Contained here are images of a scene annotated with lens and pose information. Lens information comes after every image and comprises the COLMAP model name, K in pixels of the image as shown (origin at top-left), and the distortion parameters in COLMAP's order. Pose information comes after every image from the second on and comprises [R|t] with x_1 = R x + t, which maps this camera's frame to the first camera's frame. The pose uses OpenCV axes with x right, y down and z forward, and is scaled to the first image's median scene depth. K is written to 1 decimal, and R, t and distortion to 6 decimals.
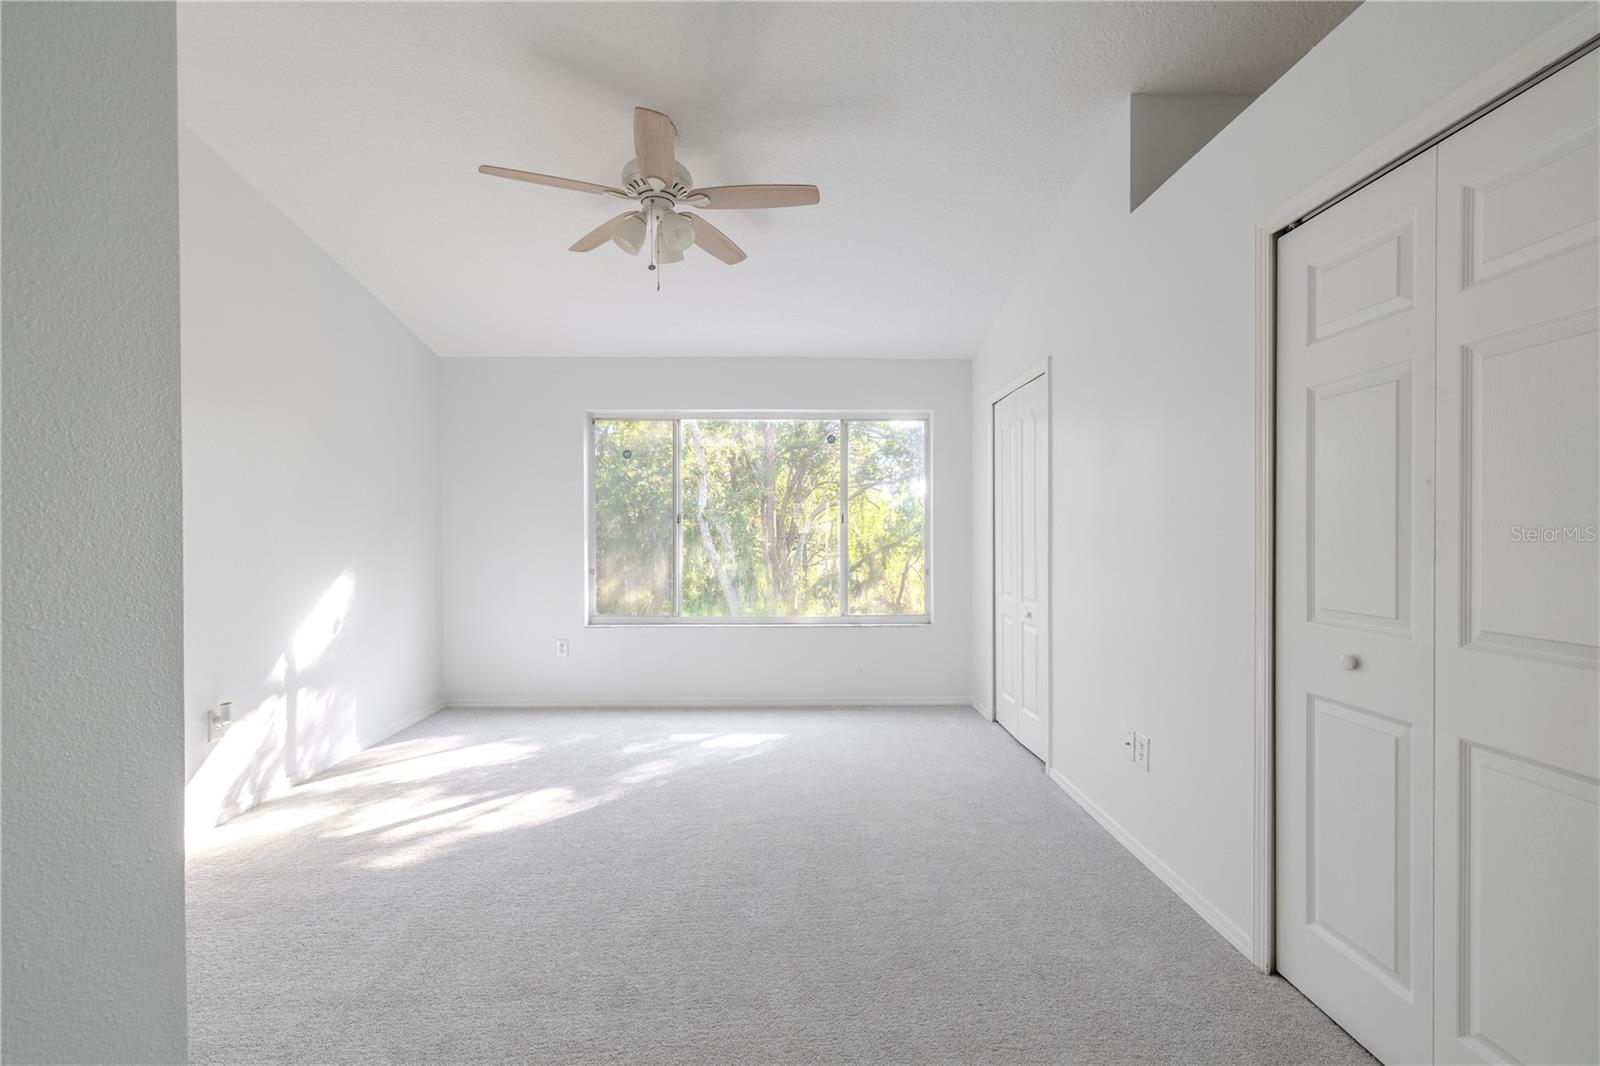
lens RADIAL K [[685.8, 0, 720.4], [0, 685.8, 534.2], [0, 0, 1]] dist [0.001084, 0.001205]
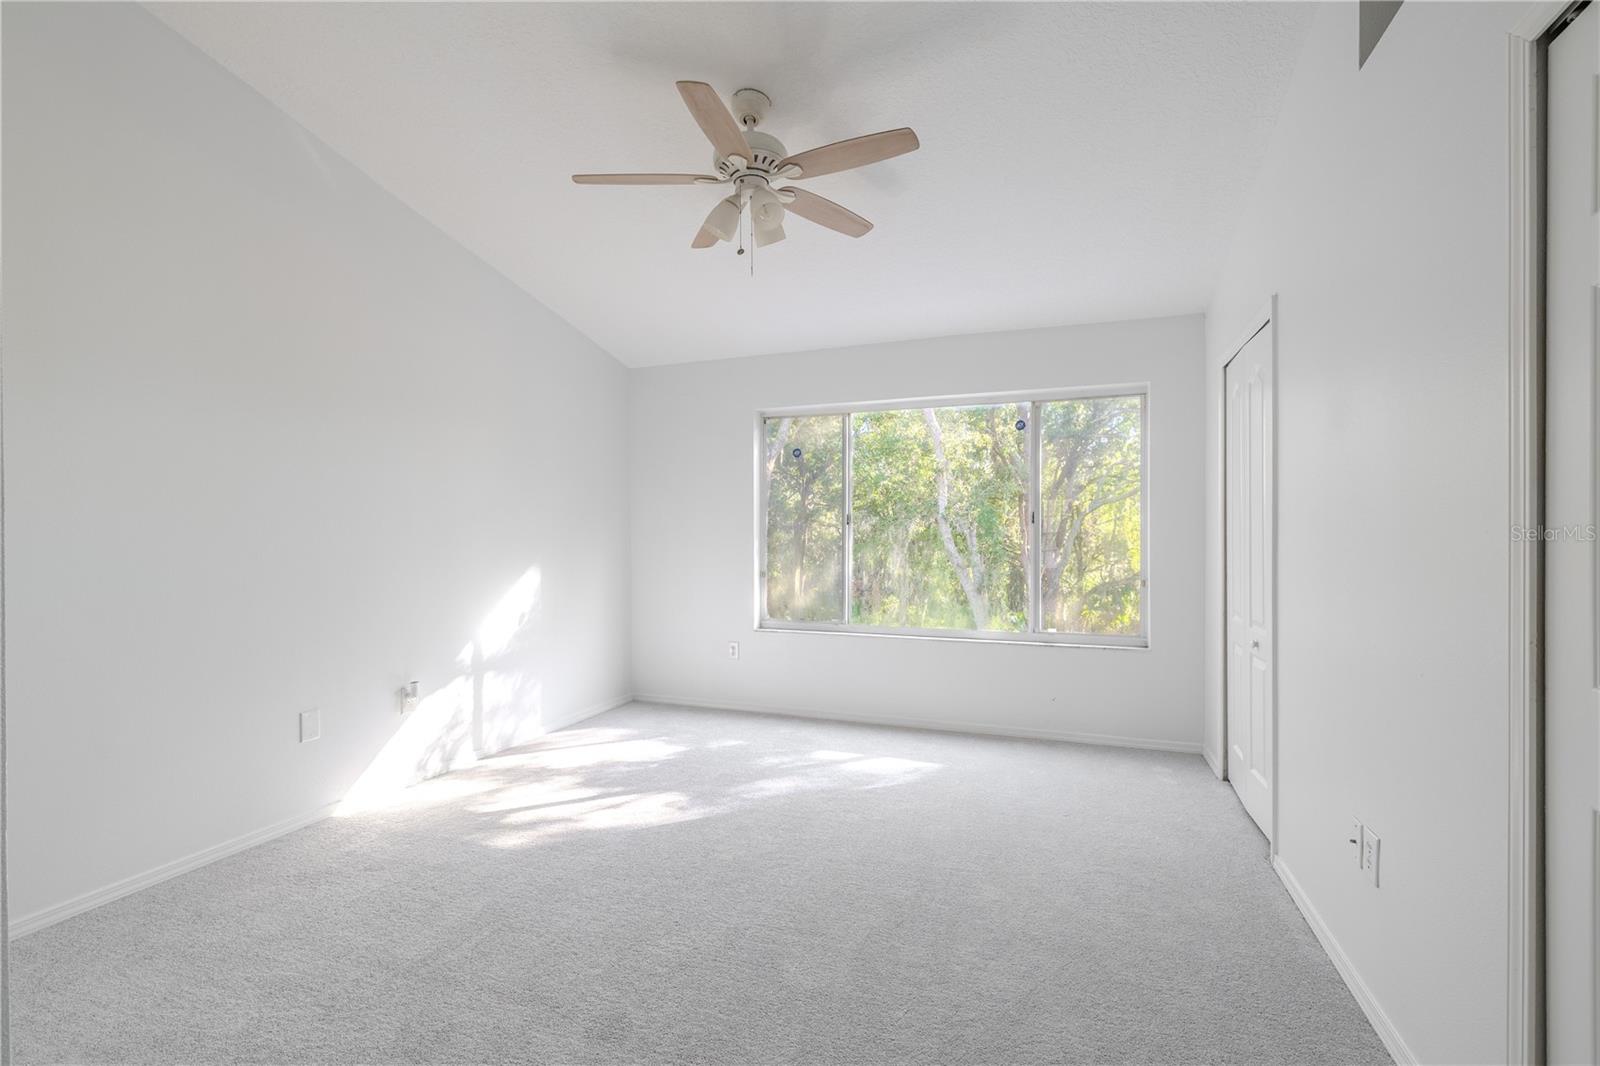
lens RADIAL K [[685.8, 0, 801.1], [0, 685.8, 533.7], [0, 0, 1]] dist [0.001084, 0.001205]
pose [[0.935723, 0.000761, -0.352734, 0.269320], [-0.001699, 0.999996, -0.002350, -0.000909], [0.352731, 0.002798, 0.935721, 0.133036]]
